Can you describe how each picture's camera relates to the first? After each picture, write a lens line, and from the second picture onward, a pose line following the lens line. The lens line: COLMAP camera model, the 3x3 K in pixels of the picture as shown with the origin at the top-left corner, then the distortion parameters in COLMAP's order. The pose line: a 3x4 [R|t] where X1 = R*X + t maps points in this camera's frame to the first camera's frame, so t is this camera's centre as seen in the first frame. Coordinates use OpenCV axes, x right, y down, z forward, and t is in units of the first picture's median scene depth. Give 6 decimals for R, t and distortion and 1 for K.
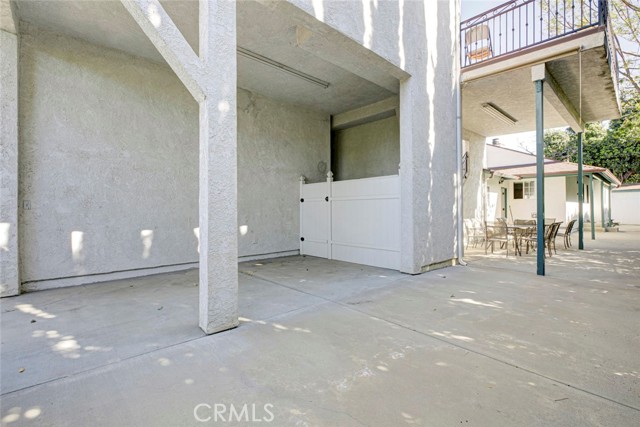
lens RADIAL K [[306.5, 0, 314.9], [0, 306.5, 210.2], [0, 0, 1]] dist [0.010189, 0.000004]
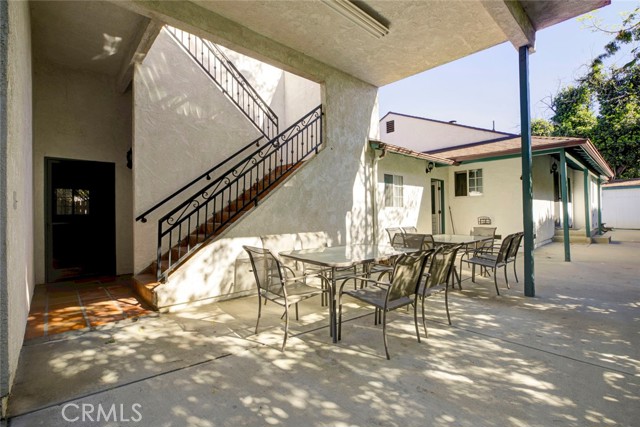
lens RADIAL K [[293.3, 0, 320.0], [0, 293.3, 213.5], [0, 0, 1]] dist [0.011347, -0.000320]
pose [[0.999954, -0.009300, -0.002517, 0.314369], [0.009299, 0.999957, -0.000254, -0.001373], [0.002519, 0.000231, 0.999997, 0.316857]]
